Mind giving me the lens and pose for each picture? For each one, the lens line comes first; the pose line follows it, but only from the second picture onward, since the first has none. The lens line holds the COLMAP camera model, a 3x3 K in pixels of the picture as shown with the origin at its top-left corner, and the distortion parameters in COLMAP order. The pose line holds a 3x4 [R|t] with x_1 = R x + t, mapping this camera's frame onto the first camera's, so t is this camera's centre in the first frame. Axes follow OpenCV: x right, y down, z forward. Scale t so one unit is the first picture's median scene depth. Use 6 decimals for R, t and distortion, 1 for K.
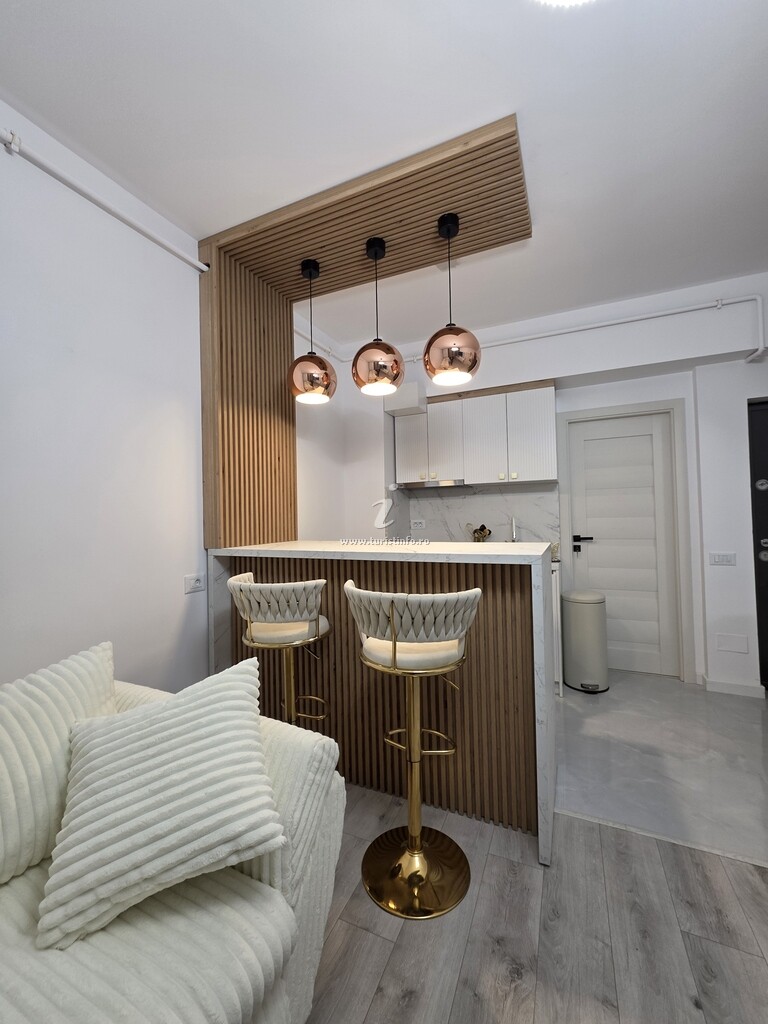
lens RADIAL K [[408.5, 0, 387.0], [0, 408.5, 508.3], [0, 0, 1]] dist [0.002440, 0.000576]
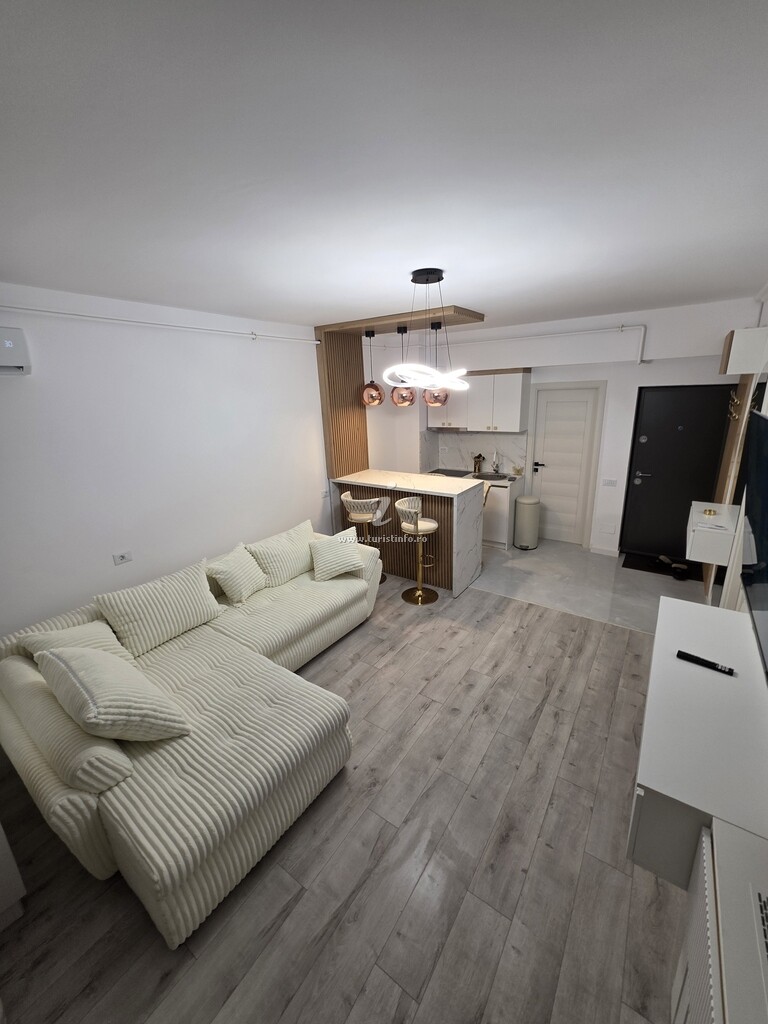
lens RADIAL K [[408.5, 0, 387.0], [0, 408.5, 508.3], [0, 0, 1]] dist [0.002440, 0.000576]
pose [[0.981908, 0.035625, -0.185977, 0.293432], [0.023055, 0.952346, 0.304149, -0.418601], [0.187949, -0.302934, 0.934295, -1.079091]]
